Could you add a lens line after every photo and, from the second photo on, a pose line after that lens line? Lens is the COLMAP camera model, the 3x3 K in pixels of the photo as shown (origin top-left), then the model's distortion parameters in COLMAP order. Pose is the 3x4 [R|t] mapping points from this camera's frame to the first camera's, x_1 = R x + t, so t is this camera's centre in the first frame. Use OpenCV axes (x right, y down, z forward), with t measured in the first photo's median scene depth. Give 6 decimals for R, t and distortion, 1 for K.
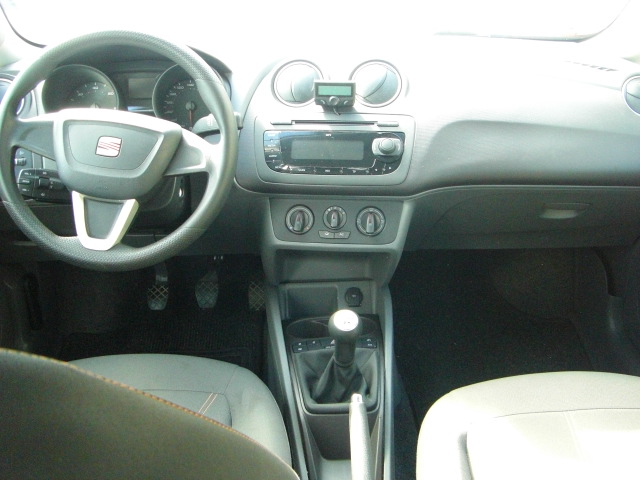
lens RADIAL K [[714.5, 0, 320.0], [0, 714.5, 240.0], [0, 0, 1]] dist [-0.169247, 0.059690]
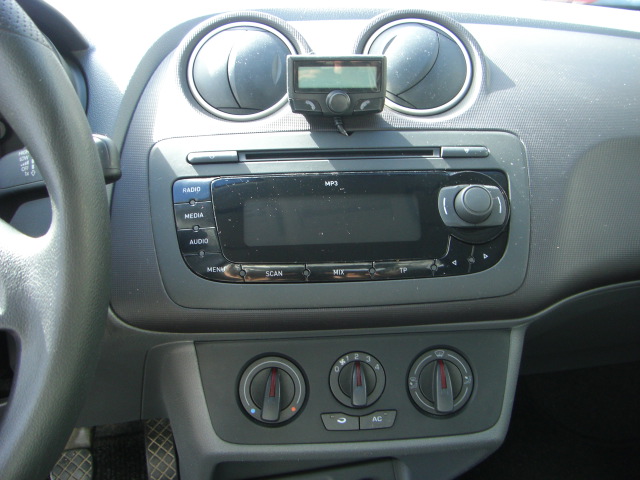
lens RADIAL K [[714.5, 0, 320.0], [0, 714.5, 240.0], [0, 0, 1]] dist [-0.169247, 0.059690]
pose [[0.984572, -0.054893, 0.166149, -0.065430], [0.062509, 0.997204, -0.040956, -0.097549], [-0.163436, 0.050710, 0.985250, 0.590973]]
